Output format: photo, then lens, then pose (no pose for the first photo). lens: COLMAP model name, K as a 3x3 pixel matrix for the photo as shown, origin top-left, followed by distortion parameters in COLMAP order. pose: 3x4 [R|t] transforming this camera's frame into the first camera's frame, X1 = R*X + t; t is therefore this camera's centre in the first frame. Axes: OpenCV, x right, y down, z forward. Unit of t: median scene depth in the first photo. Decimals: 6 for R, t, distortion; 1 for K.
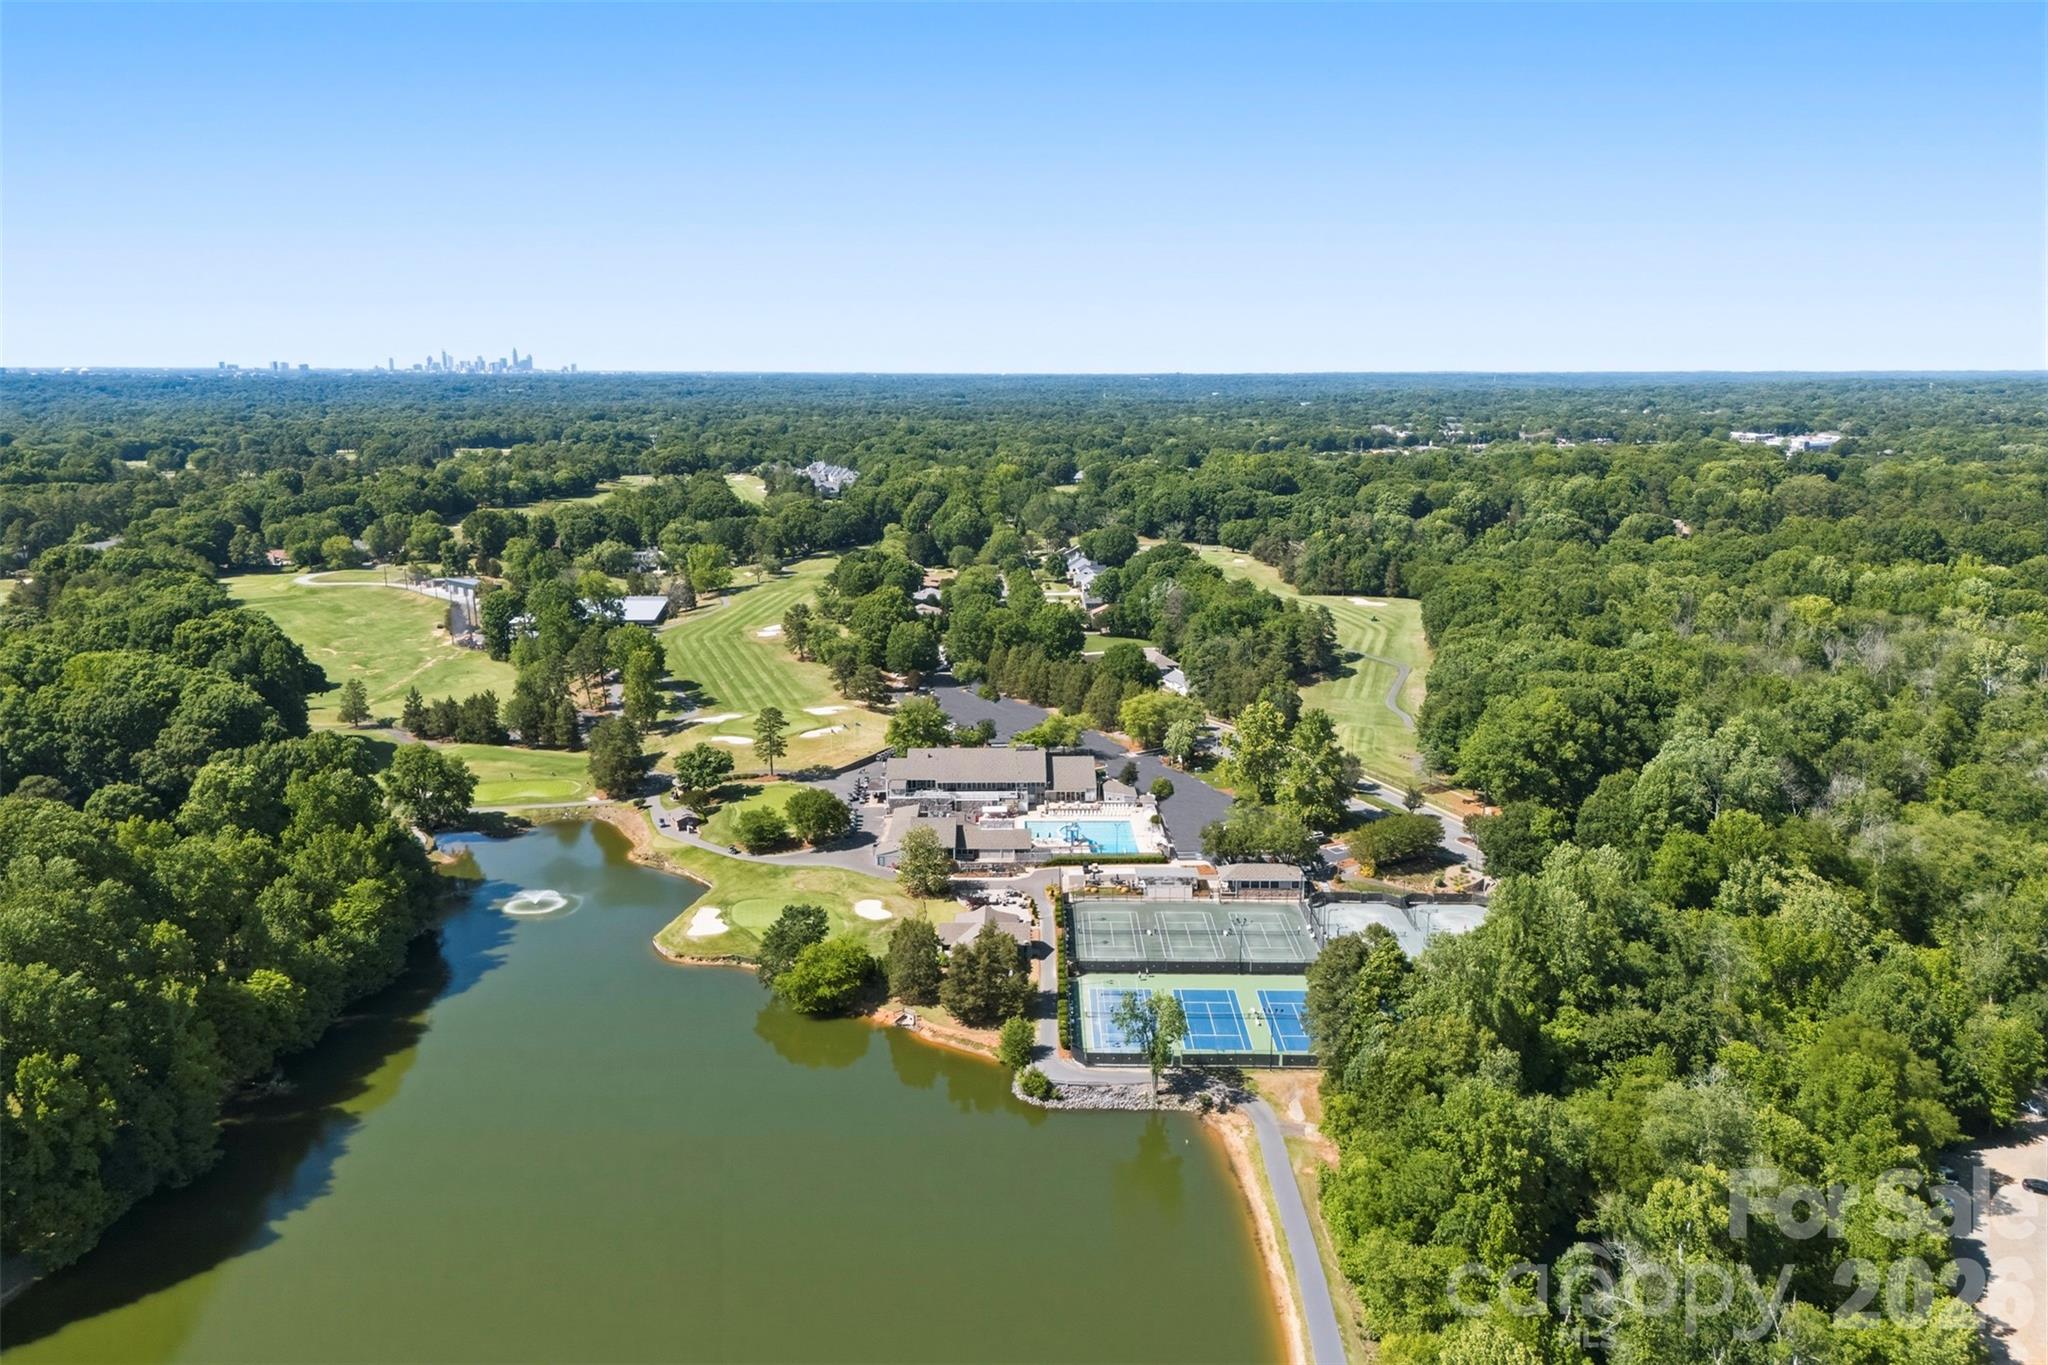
lens RADIAL K [[1385.8, 0, 980.4], [0, 1385.8, 681.3], [0, 0, 1]] dist [0.076303, -0.090371]
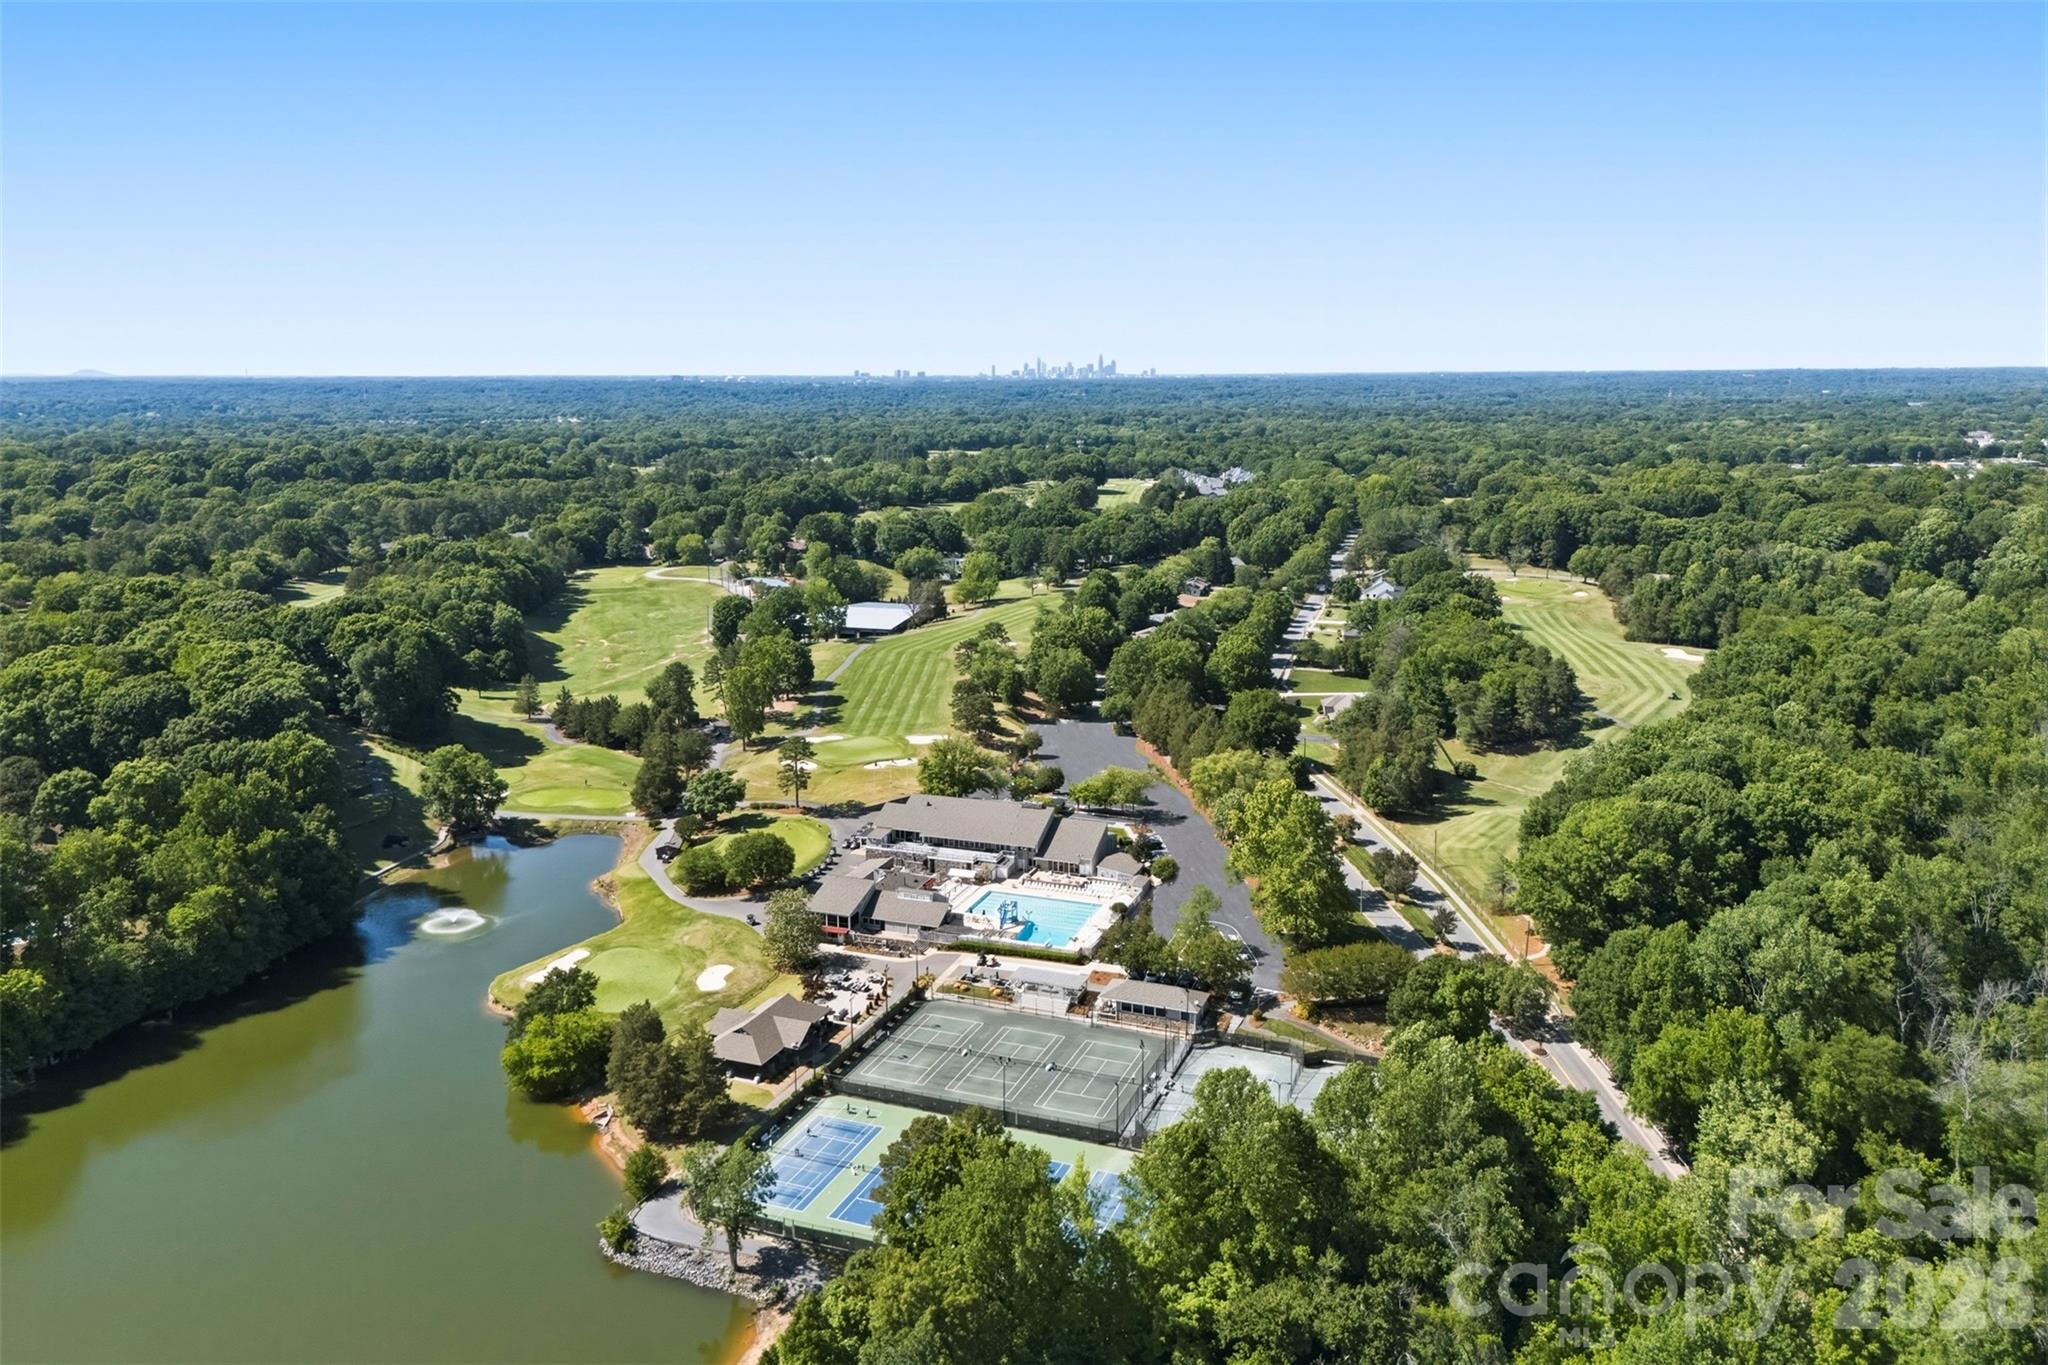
lens RADIAL K [[1385.8, 0, 980.4], [0, 1385.8, 681.3], [0, 0, 1]] dist [0.076303, -0.090371]
pose [[0.942243, 0.066374, -0.328289, 0.295859], [-0.067077, 0.997705, 0.009196, -0.038691], [0.328146, 0.013356, 0.944533, 0.154012]]
